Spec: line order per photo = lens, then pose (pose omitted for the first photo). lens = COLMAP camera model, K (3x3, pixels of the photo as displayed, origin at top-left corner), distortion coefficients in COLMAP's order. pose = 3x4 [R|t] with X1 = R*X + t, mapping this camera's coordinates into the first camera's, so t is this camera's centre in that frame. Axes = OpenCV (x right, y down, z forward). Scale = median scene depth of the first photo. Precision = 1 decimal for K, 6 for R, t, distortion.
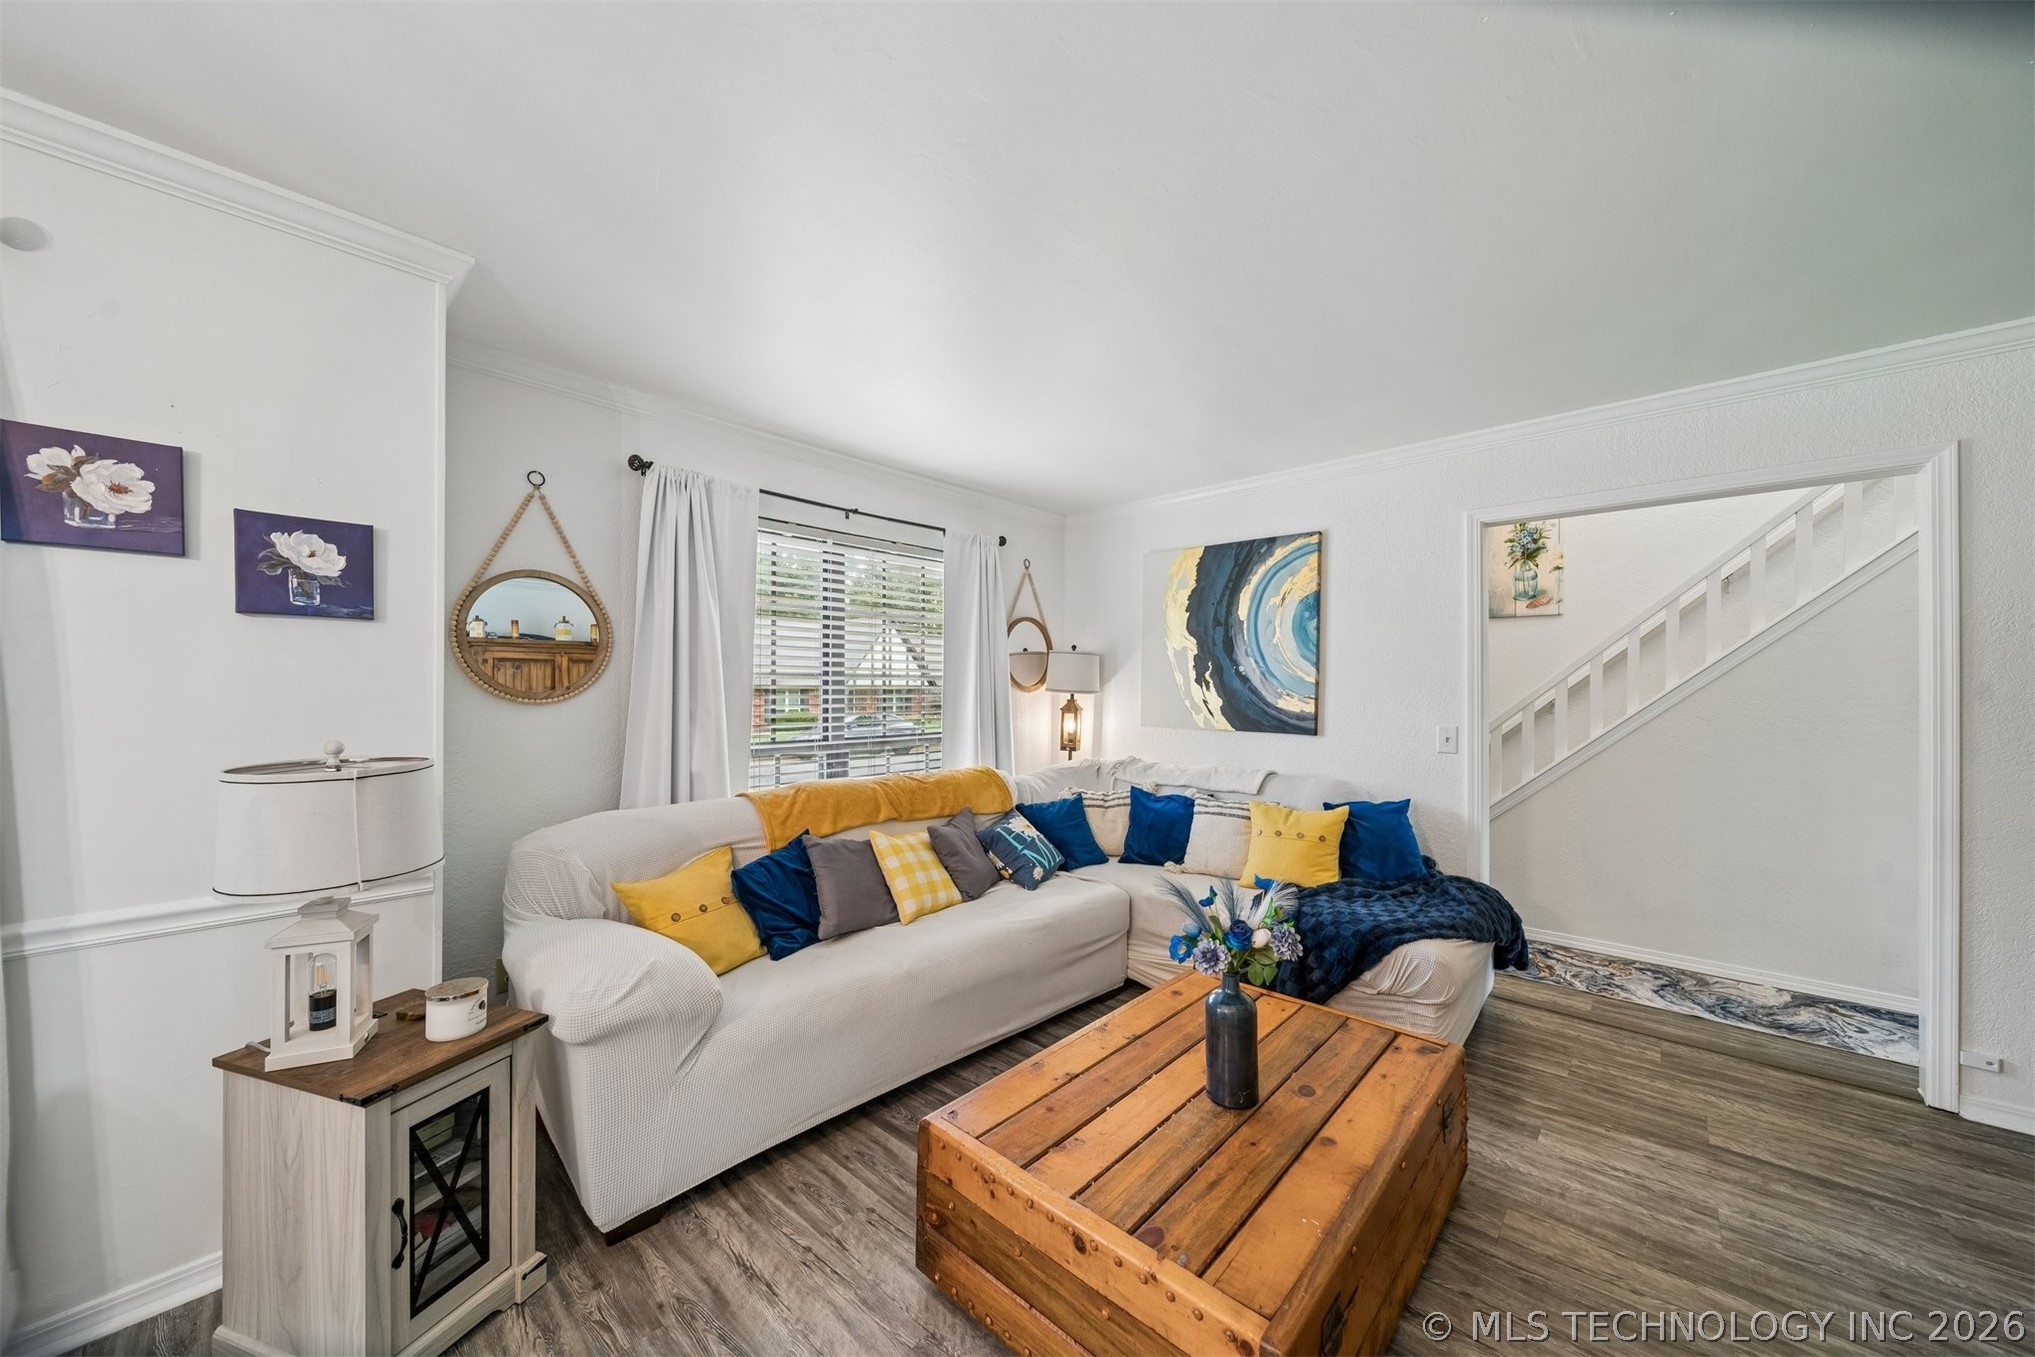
lens RADIAL K [[717.1, 0, 1025.6], [0, 717.1, 695.4], [0, 0, 1]] dist [0.001443, -0.000231]
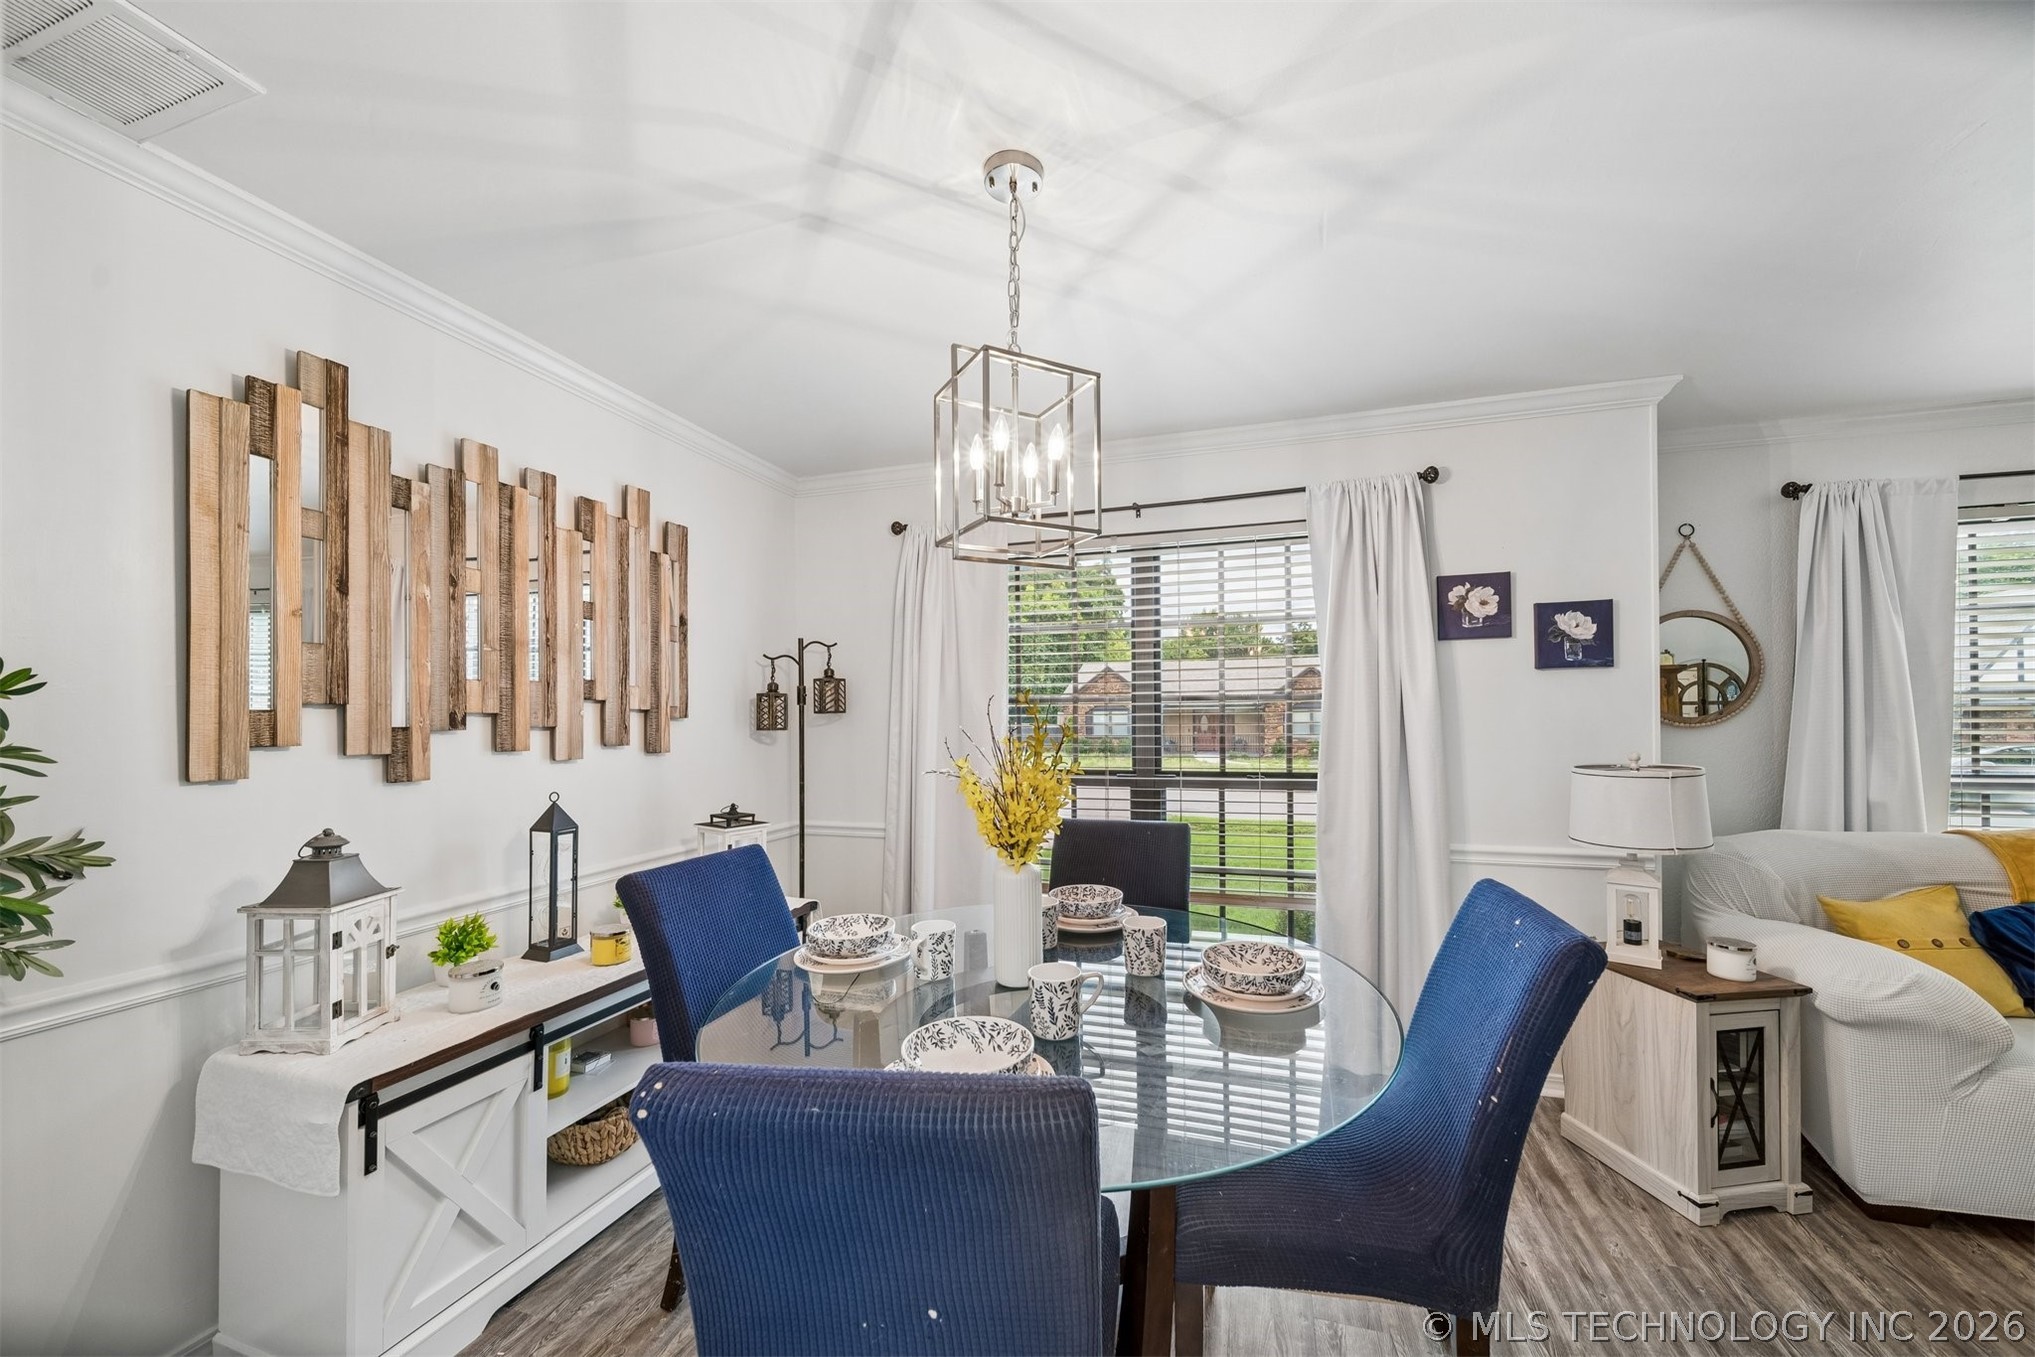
lens RADIAL K [[745.0, 0, 1036.8], [0, 745.0, 712.1], [0, 0, 1]] dist [-0.000841, -0.000675]
pose [[0.429431, -0.014749, -0.902979, -0.064818], [0.005666, 0.999891, -0.013637, -0.002725], [0.903082, 0.000740, 0.429468, -0.472882]]
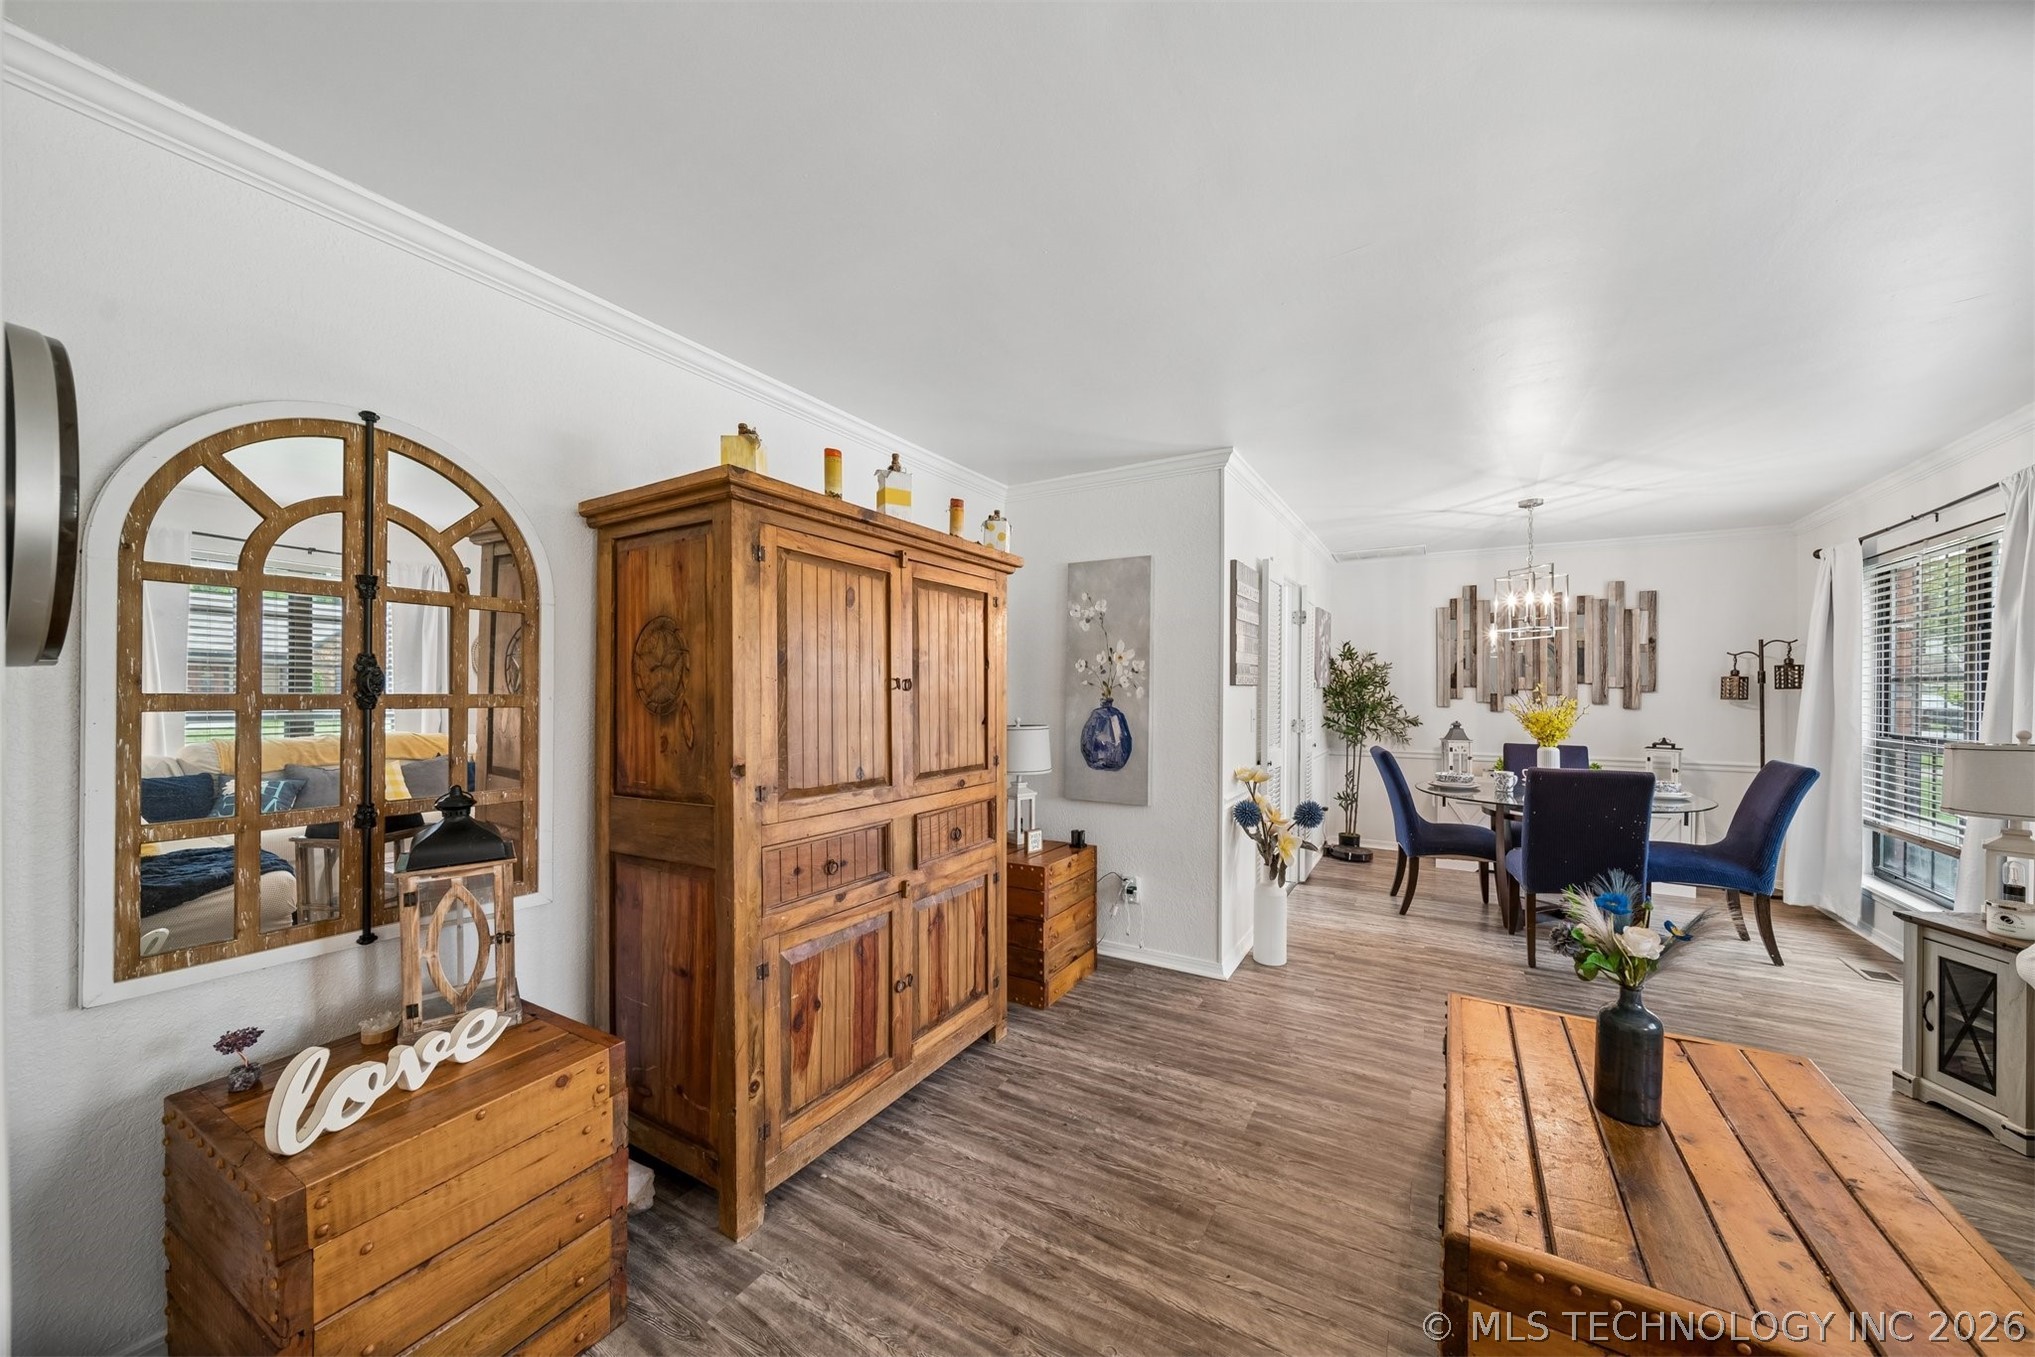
lens RADIAL K [[717.1, 0, 1025.6], [0, 717.1, 695.4], [0, 0, 1]] dist [0.001443, -0.000231]
pose [[-0.980290, -0.006027, -0.197472, 0.927906], [-0.008279, 0.999910, 0.010583, -0.007997], [0.197391, 0.012009, -0.980251, 1.298250]]
